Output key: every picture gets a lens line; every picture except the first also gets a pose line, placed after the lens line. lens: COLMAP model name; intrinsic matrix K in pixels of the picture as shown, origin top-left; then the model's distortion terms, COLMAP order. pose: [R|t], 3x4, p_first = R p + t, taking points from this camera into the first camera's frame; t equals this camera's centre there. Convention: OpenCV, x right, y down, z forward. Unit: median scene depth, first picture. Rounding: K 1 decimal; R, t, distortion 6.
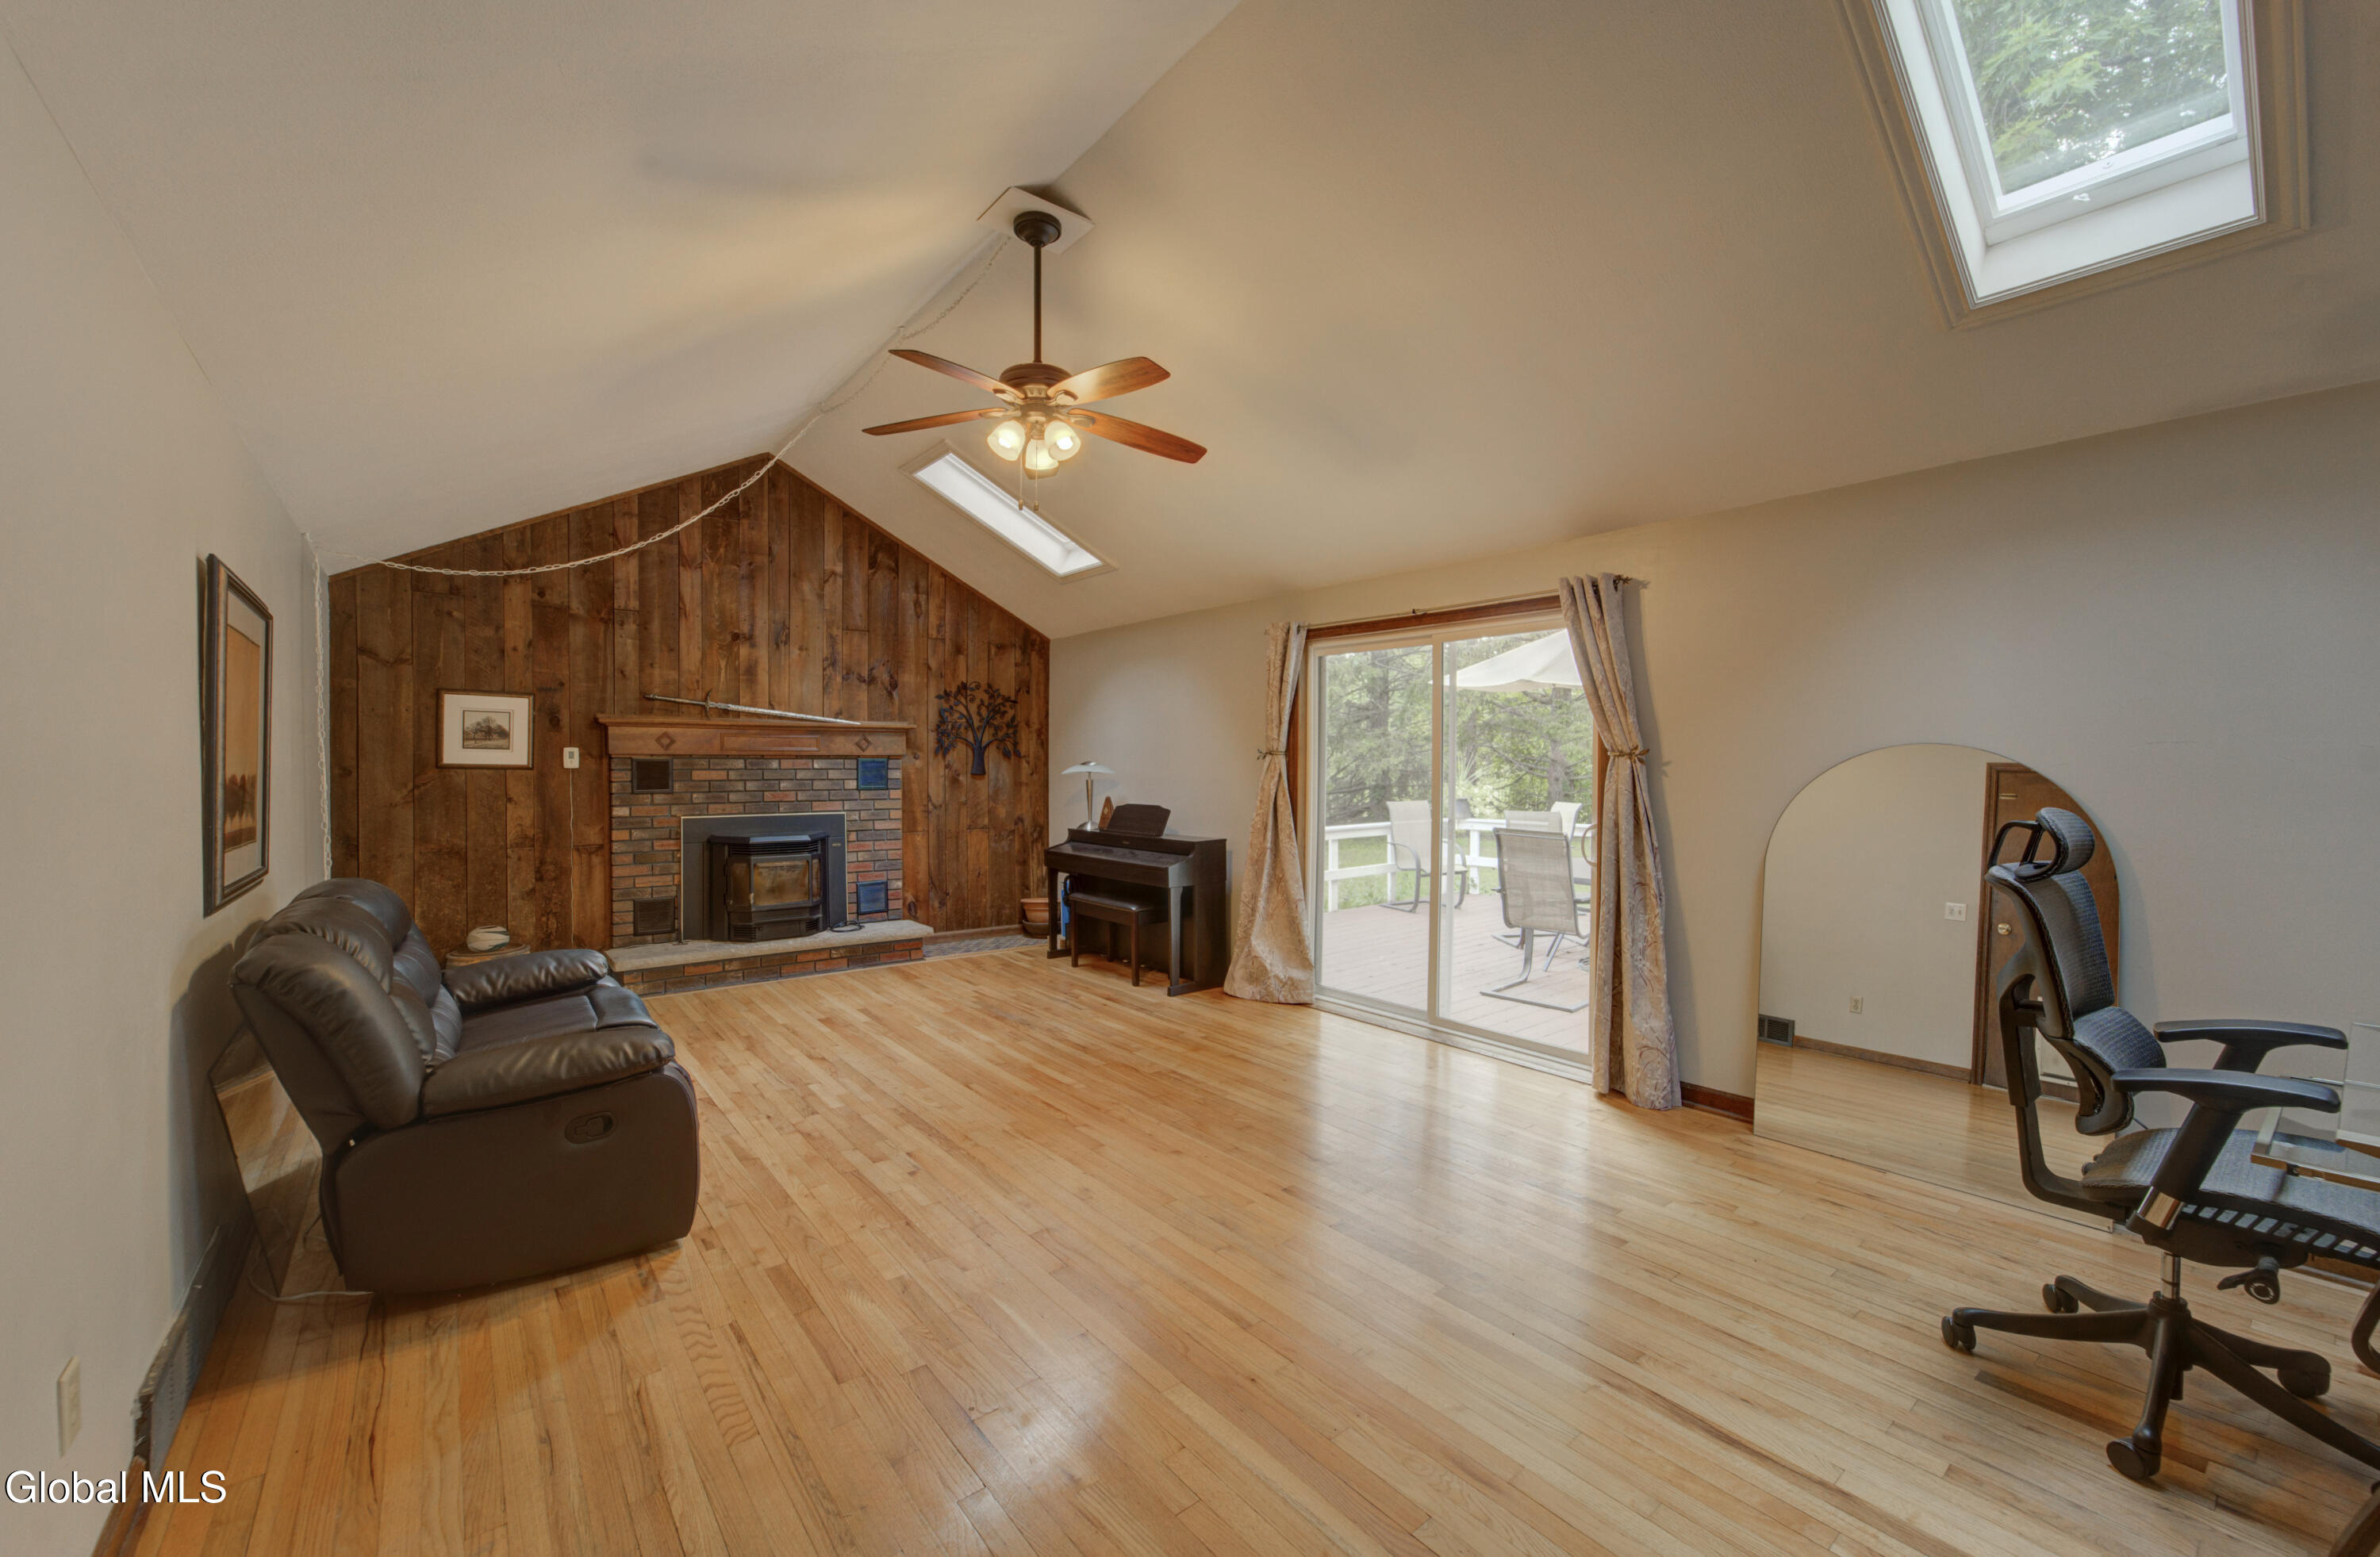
lens RADIAL K [[939.2, 0, 1190.0], [0, 939.2, 778.5], [0, 0, 1]] dist [0.001713, 0.000288]
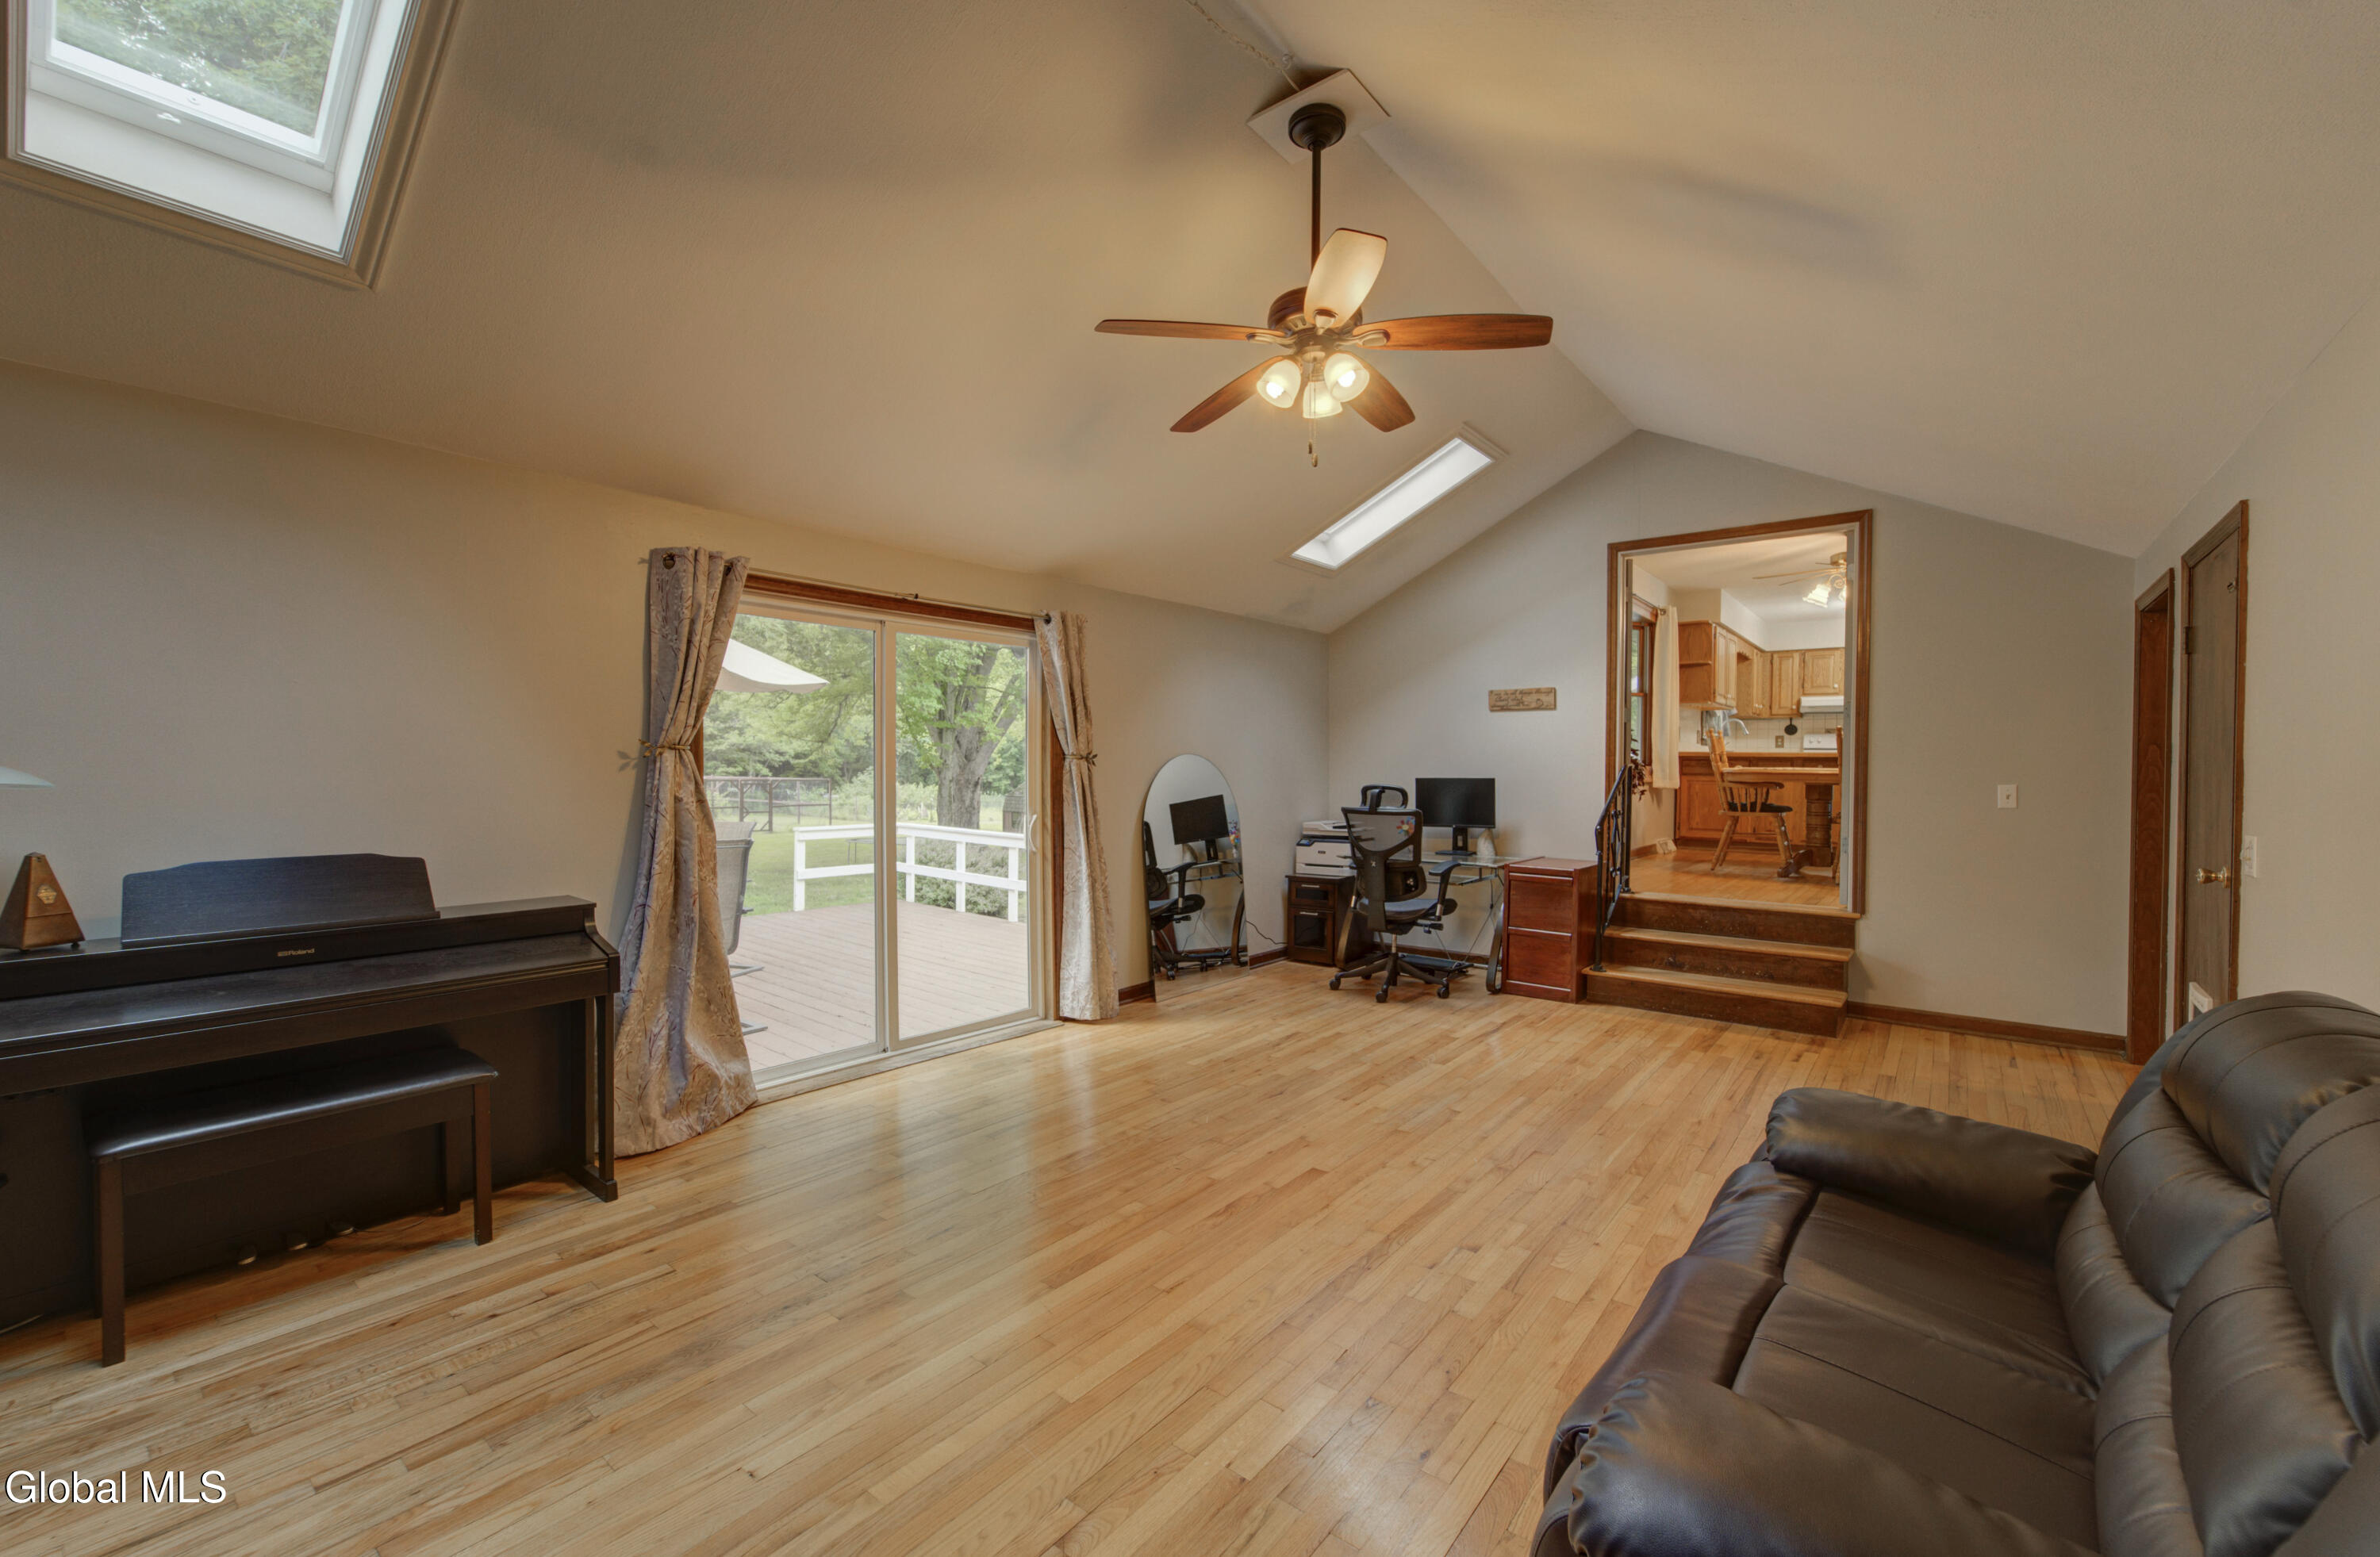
lens RADIAL K [[939.2, 0, 1190.0], [0, 939.2, 778.5], [0, 0, 1]] dist [0.001713, 0.000288]
pose [[-0.203121, -0.027329, 0.978772, -0.598130], [0.000661, 0.999606, 0.028048, -0.017522], [-0.979153, 0.006345, -0.203023, 0.797726]]
